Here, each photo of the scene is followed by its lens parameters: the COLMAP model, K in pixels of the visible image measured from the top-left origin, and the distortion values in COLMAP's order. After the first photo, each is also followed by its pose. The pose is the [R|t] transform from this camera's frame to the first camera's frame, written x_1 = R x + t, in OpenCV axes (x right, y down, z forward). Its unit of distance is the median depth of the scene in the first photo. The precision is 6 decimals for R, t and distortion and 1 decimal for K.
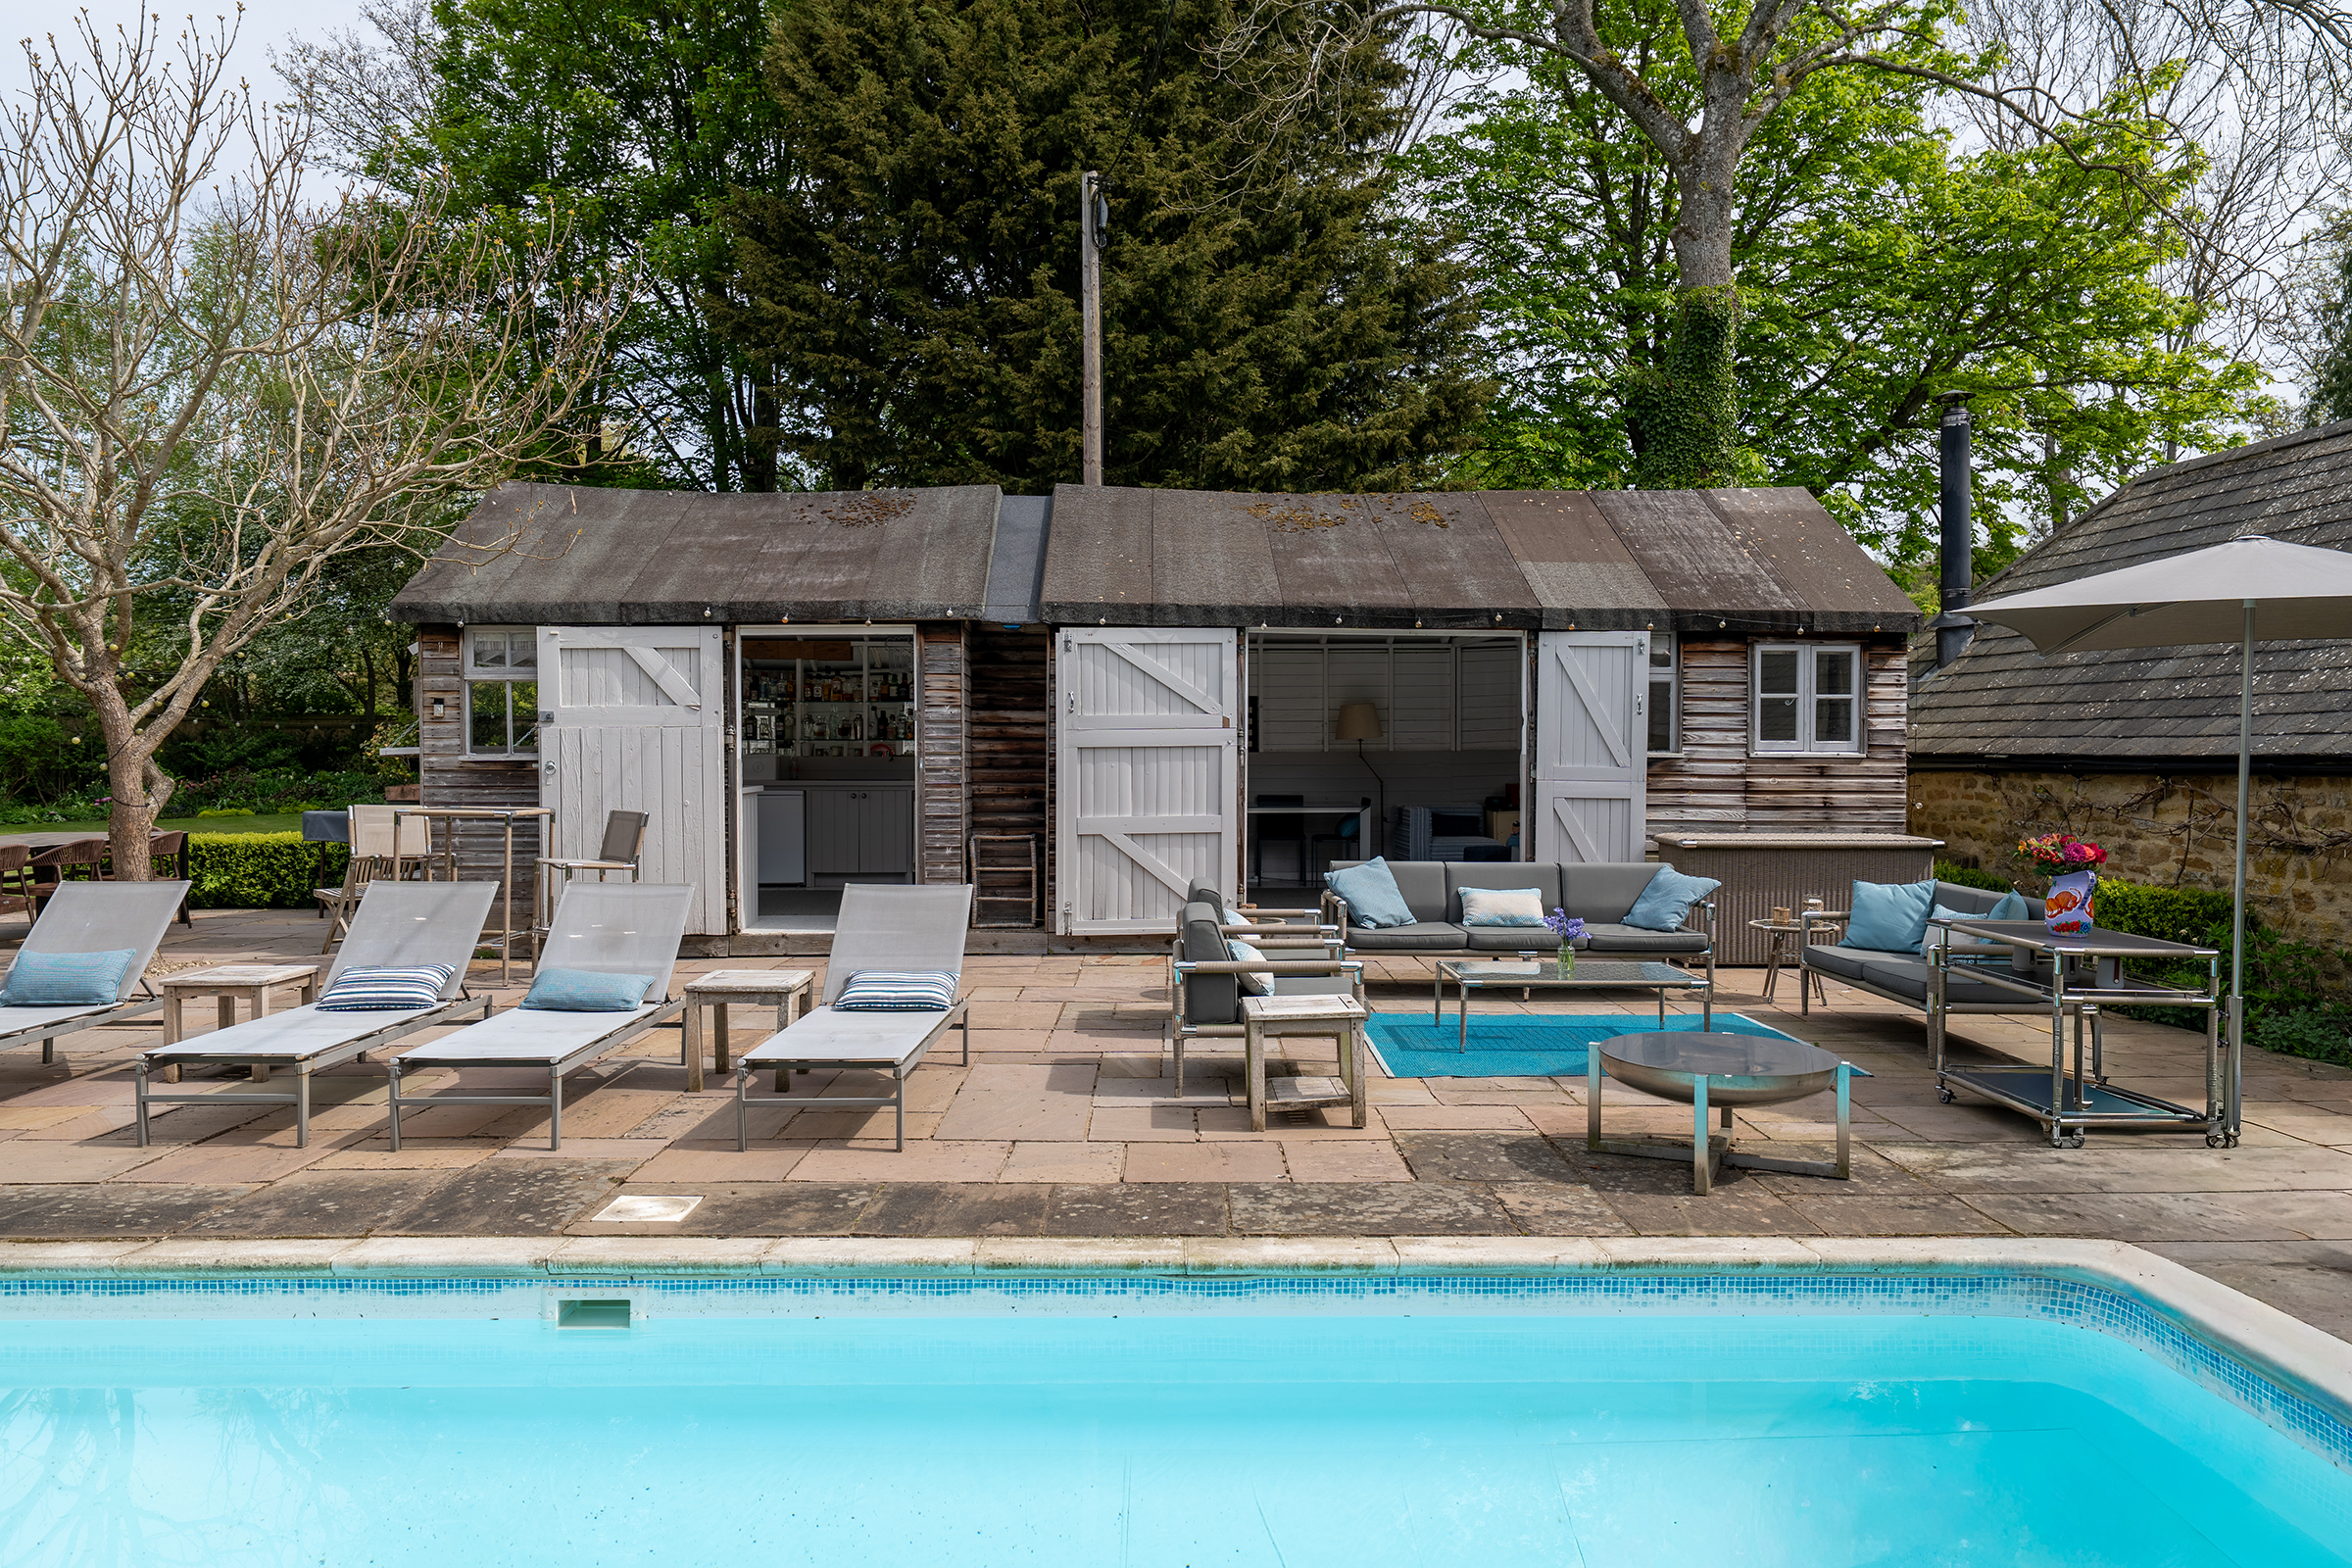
lens RADIAL K [[1567.9, 0, 1173.5], [0, 1567.9, 781.2], [0, 0, 1]] dist [0.009918, 0.000712]
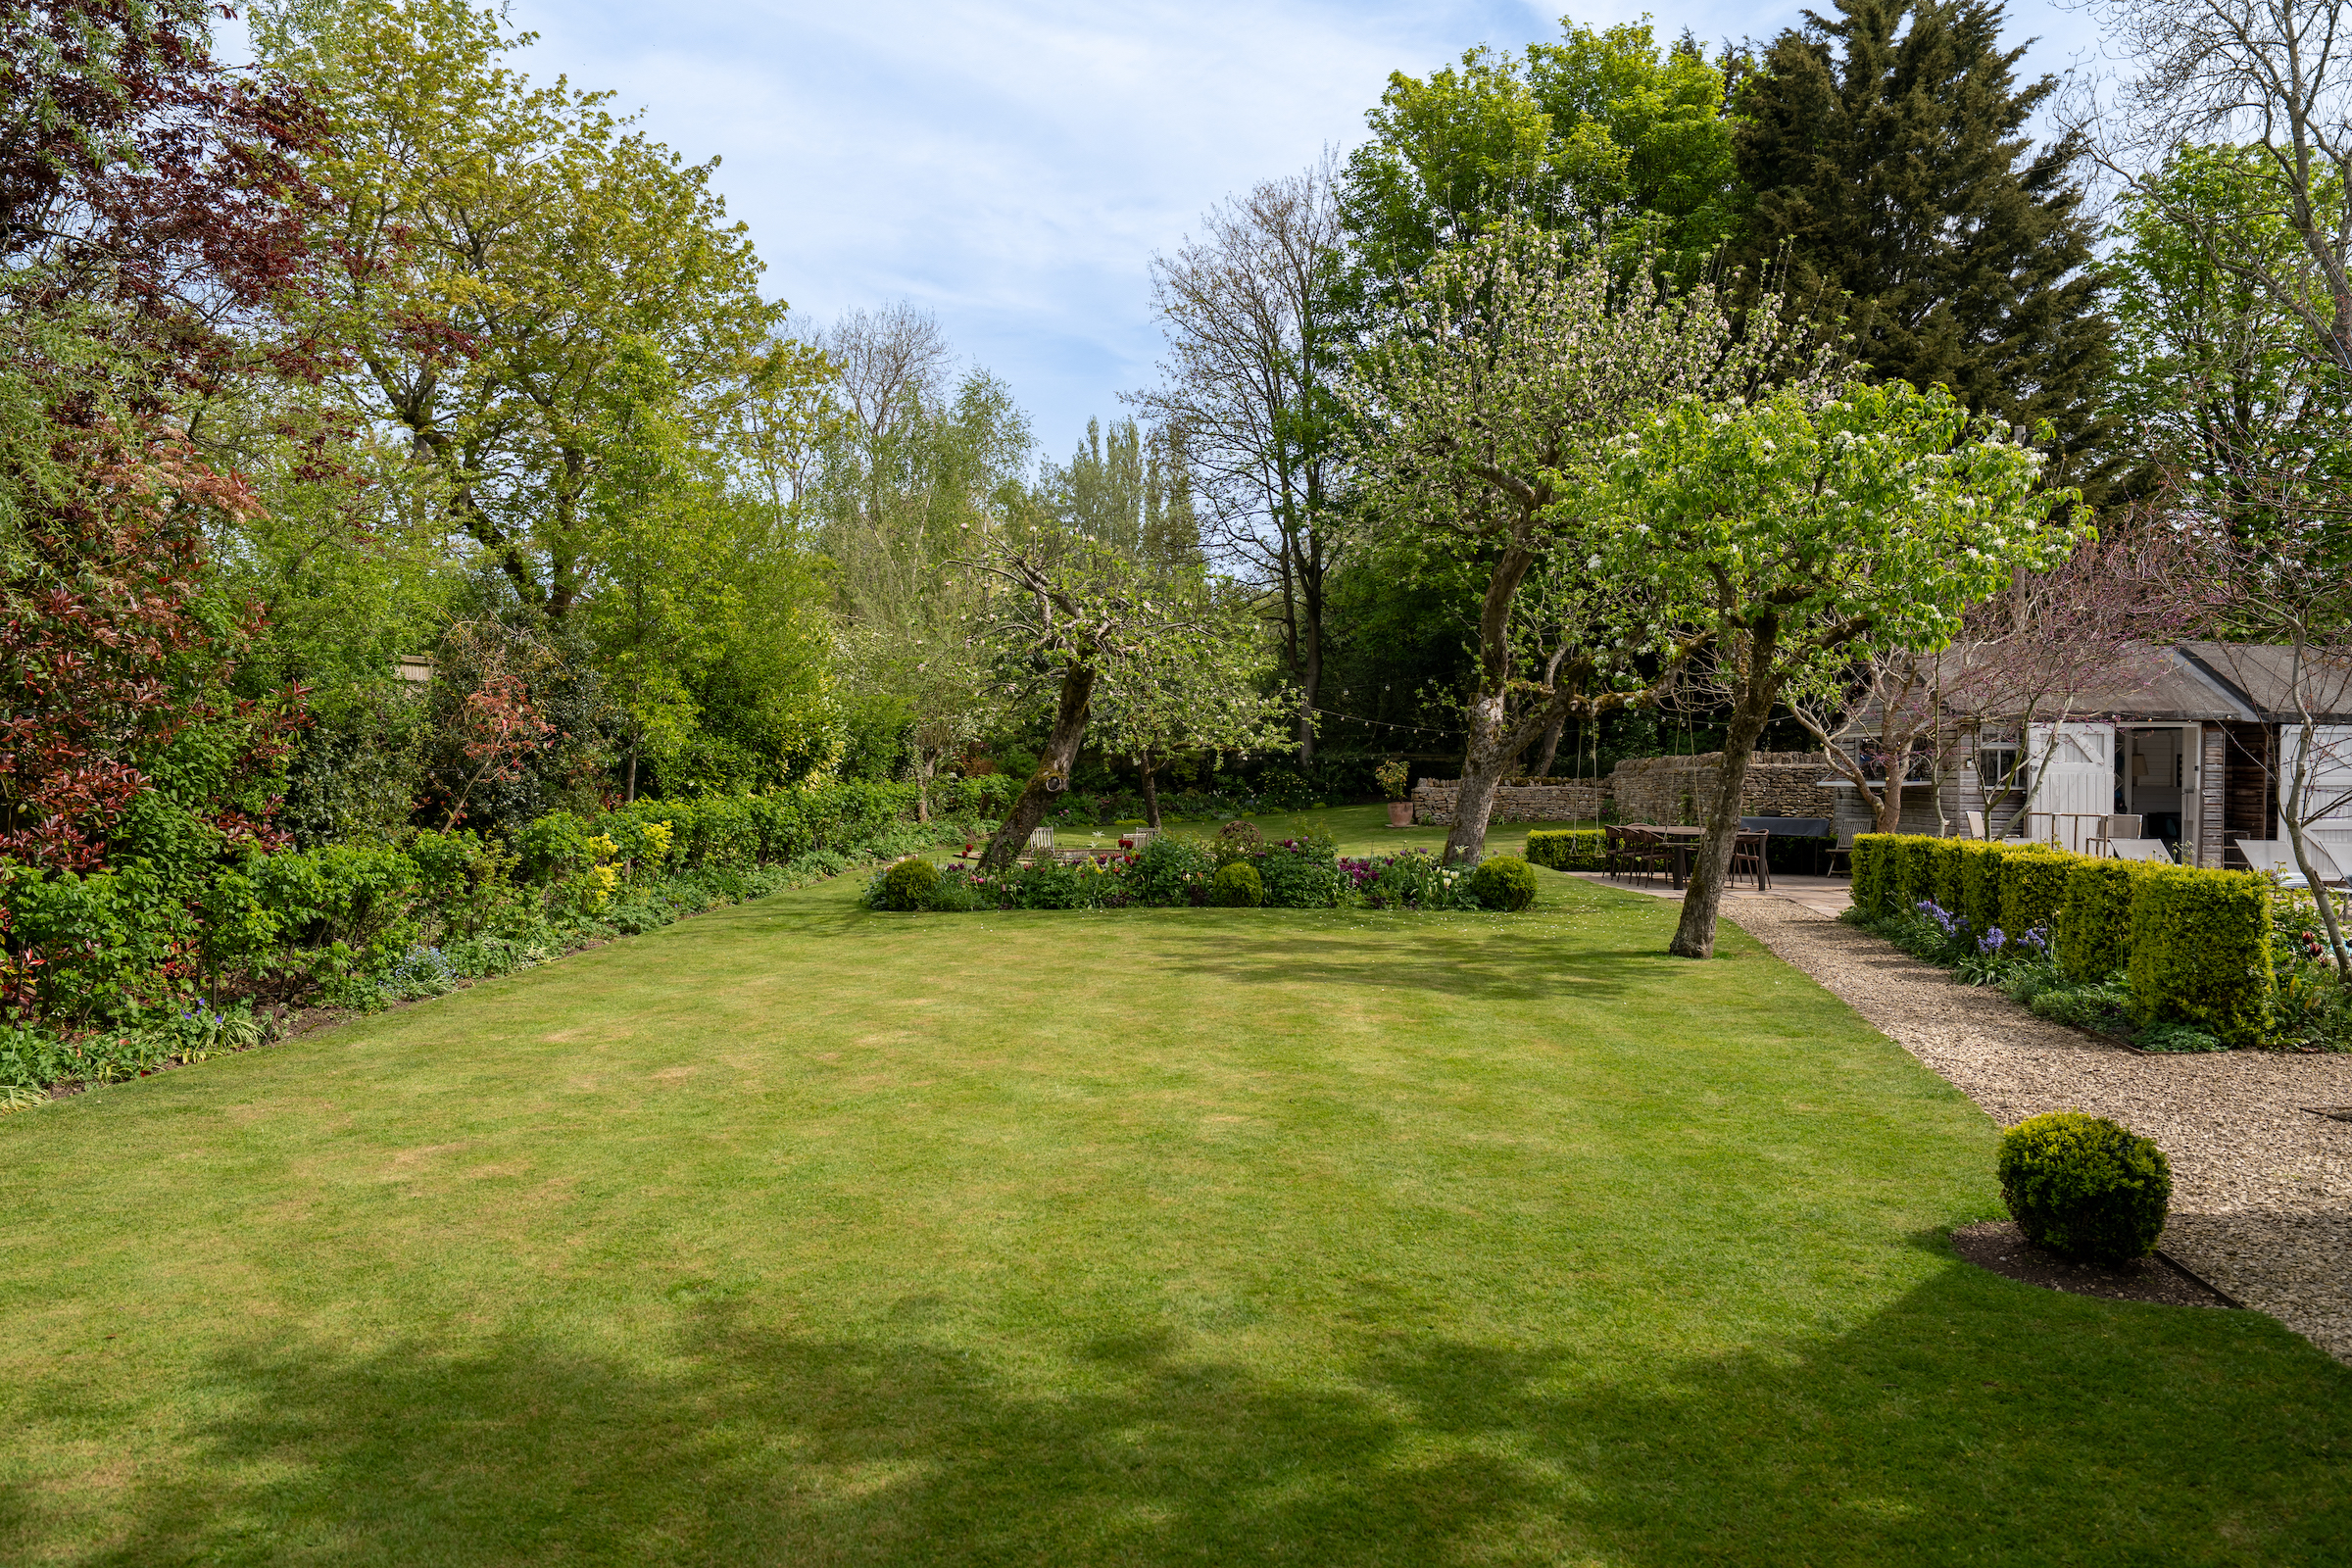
lens RADIAL K [[1567.9, 0, 1188.7], [0, 1567.9, 769.6], [0, 0, 1]] dist [0.009918, 0.000712]
pose [[0.999942, 0.008848, 0.006072, -1.455427], [-0.008784, 0.999906, -0.010515, -0.008338], [-0.006164, 0.010461, 0.999926, -0.978200]]
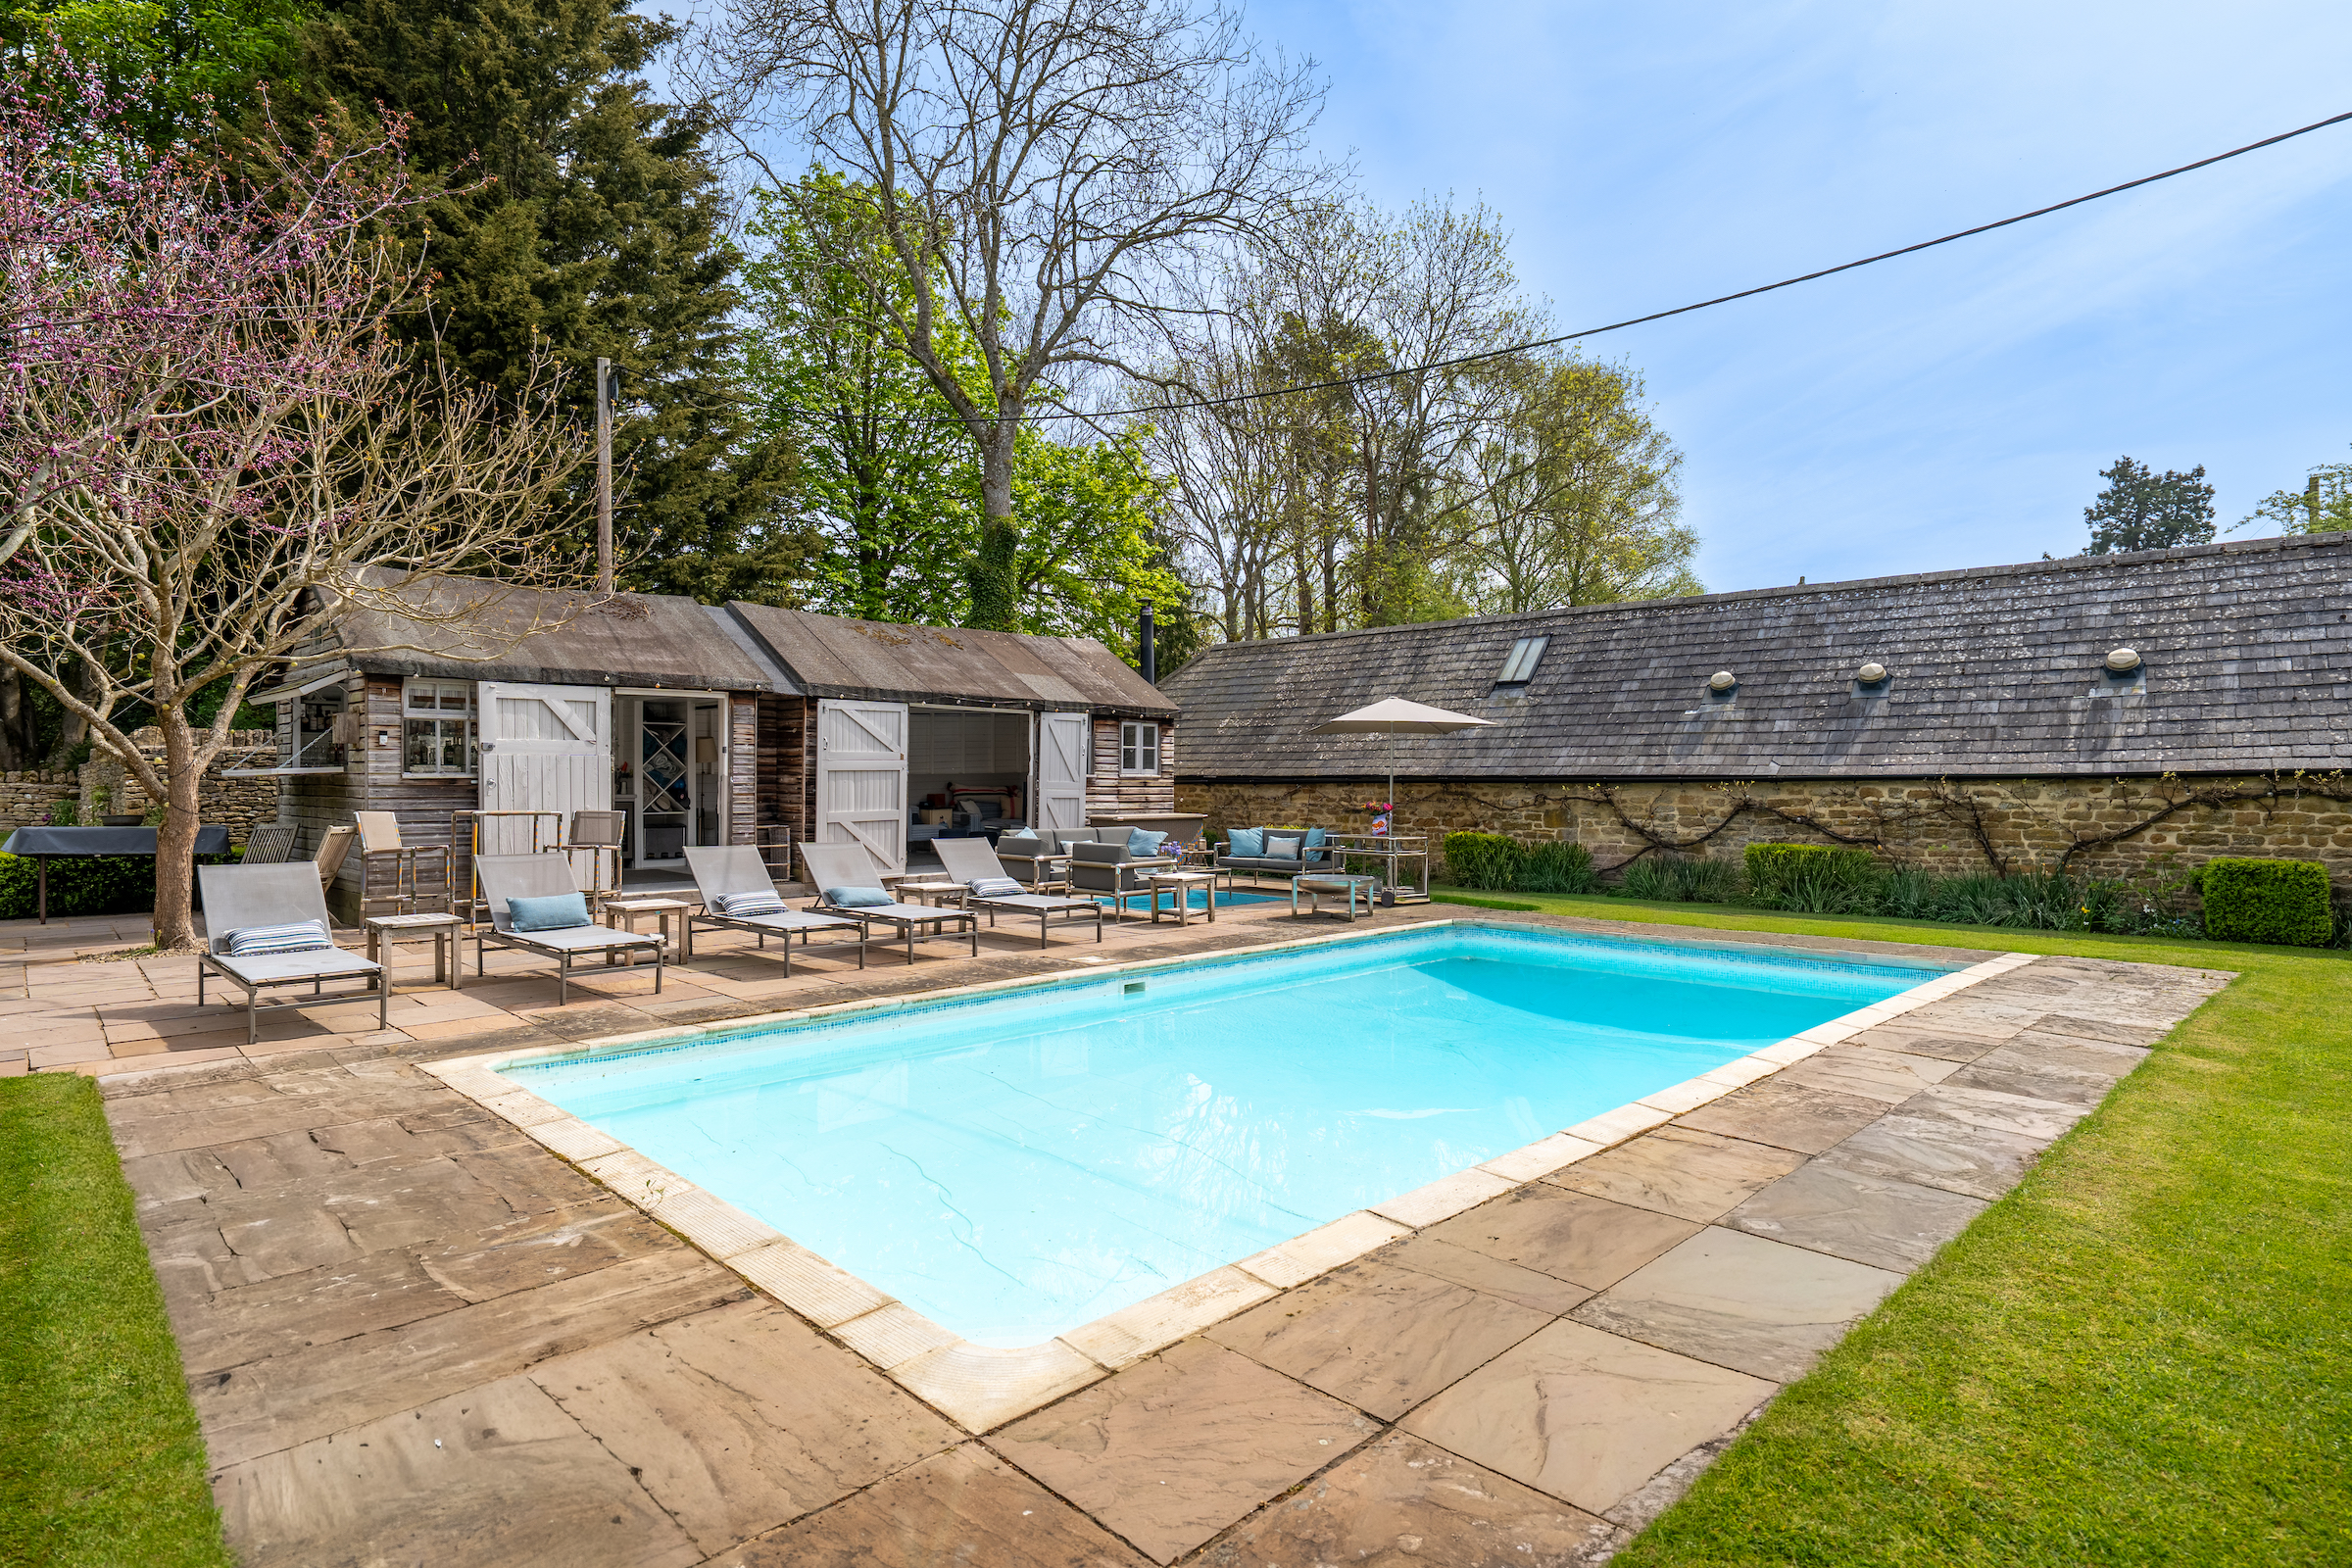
lens RADIAL K [[1209.5, 0, 1183.5], [0, 1209.5, 782.9], [0, 0, 1]] dist [0.001439, 0.000021]
pose [[0.721513, -0.001877, 0.692398, -0.680109], [0.012279, 0.999874, -0.010085, 0.009425], [-0.692292, 0.015779, 0.721445, -0.197644]]
